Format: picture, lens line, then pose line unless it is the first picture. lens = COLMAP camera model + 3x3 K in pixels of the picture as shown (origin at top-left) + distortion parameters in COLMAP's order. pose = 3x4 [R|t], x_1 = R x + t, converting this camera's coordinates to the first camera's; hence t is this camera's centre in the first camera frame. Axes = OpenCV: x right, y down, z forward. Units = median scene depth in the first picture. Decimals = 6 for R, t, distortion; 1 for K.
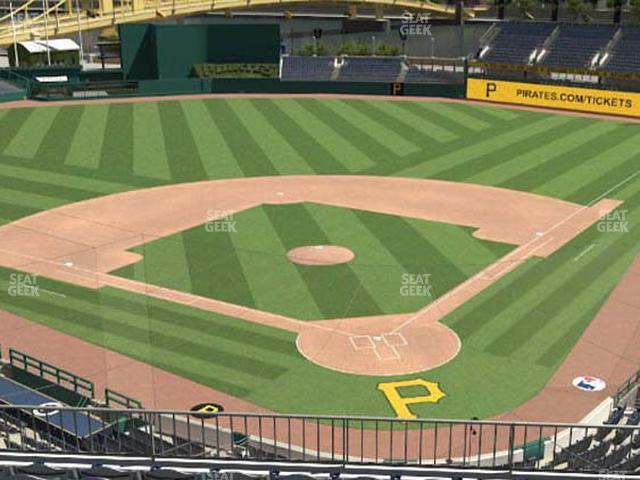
lens RADIAL K [[857.9, 0, 334.4], [0, 857.9, 239.4], [0, 0, 1]] dist [-0.001698, -0.010620]
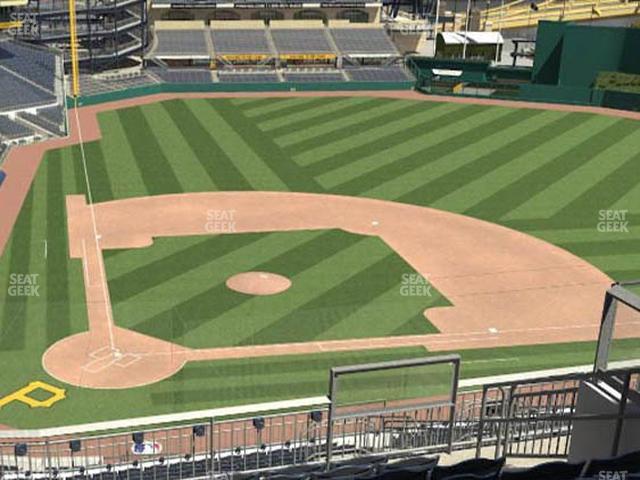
lens RADIAL K [[912.8, 0, 246.7], [0, 912.8, 242.1], [0, 0, 1]] dist [0.007316, 0.012373]
pose [[0.695424, 0.231627, -0.680245, 0.311236], [-0.215668, 0.970263, 0.109898, -0.064660], [0.685472, 0.070281, 0.724699, 0.073979]]
